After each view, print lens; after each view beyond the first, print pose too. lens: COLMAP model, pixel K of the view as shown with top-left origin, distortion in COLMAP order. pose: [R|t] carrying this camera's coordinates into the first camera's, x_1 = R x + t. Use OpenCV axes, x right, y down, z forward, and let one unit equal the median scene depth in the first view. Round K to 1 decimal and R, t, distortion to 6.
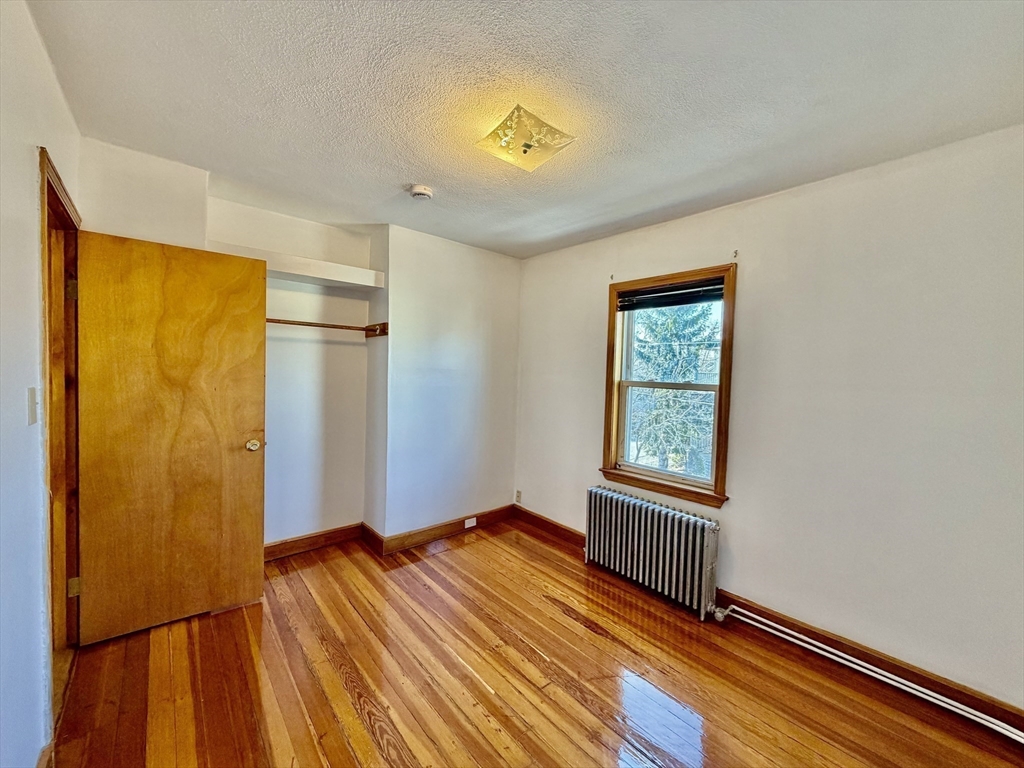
lens RADIAL K [[408.3, 0, 508.7], [0, 408.3, 385.0], [0, 0, 1]] dist [-0.000231, -0.000282]
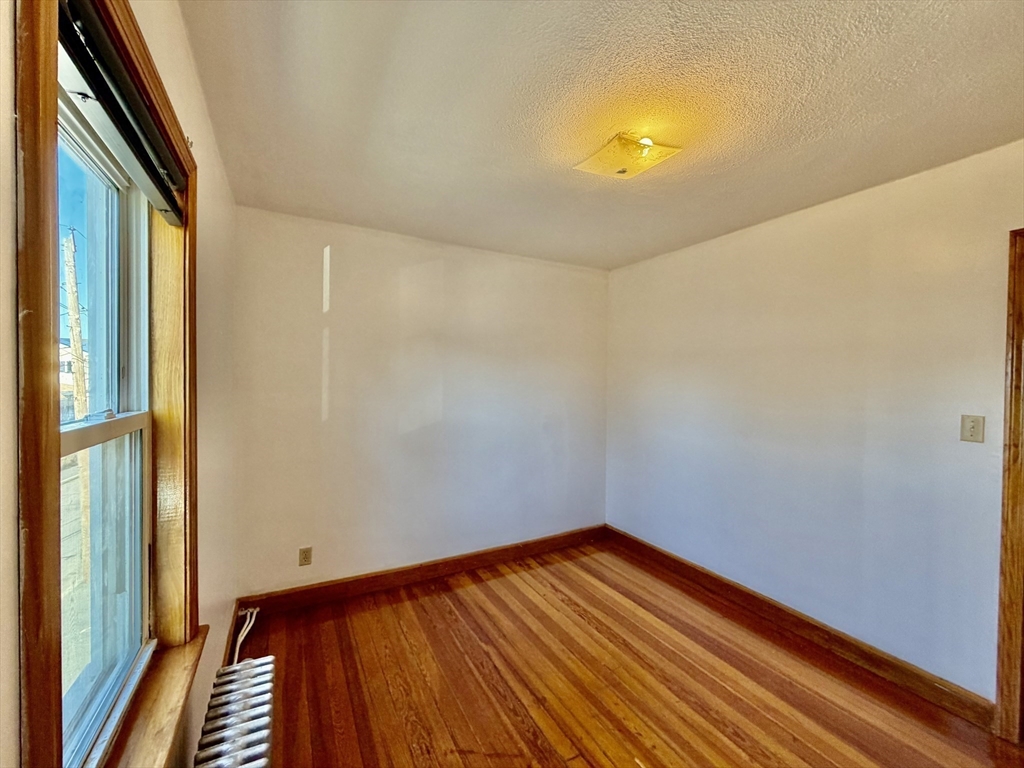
lens RADIAL K [[408.3, 0, 508.7], [0, 408.3, 385.0], [0, 0, 1]] dist [-0.000231, -0.000282]
pose [[-0.977859, -0.040540, 0.205300, 0.061921], [-0.030151, 0.998113, 0.053482, -0.067800], [-0.207081, 0.046108, -0.977237, 1.400540]]
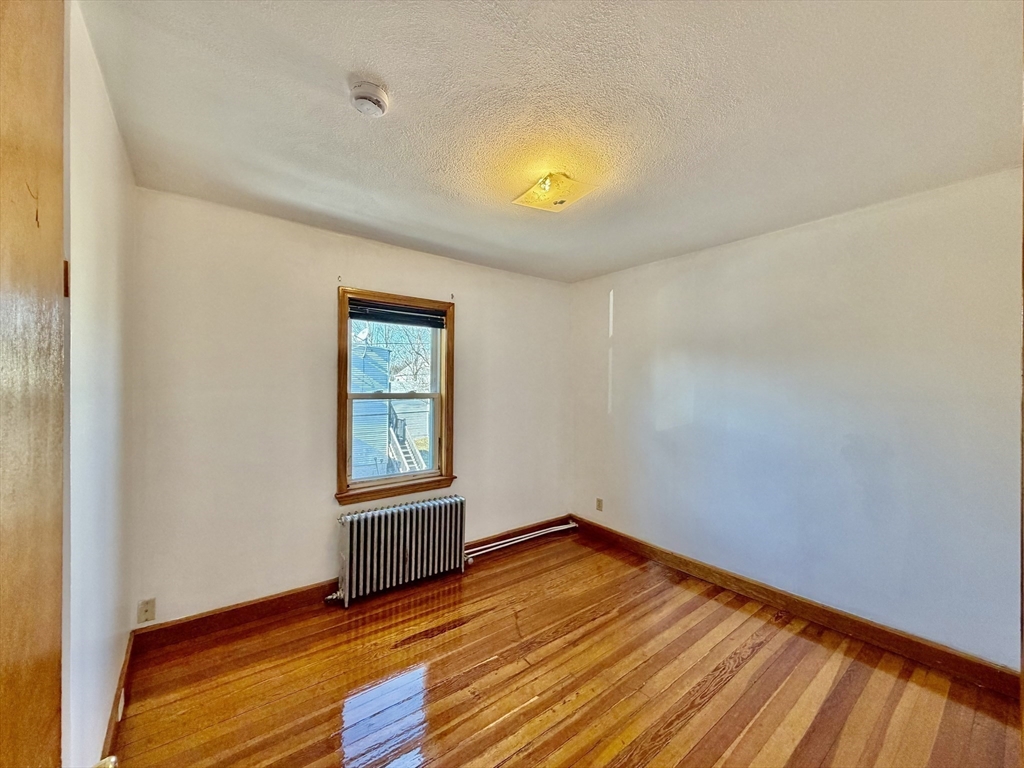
lens RADIAL K [[408.8, 0, 508.3], [0, 408.8, 383.8], [0, 0, 1]] dist [-0.002493, -0.000322]
pose [[0.043484, -0.026008, 0.998716, -0.795245], [0.025142, 0.999373, 0.024930, -0.058814], [-0.998738, 0.024026, 0.044110, 0.752364]]
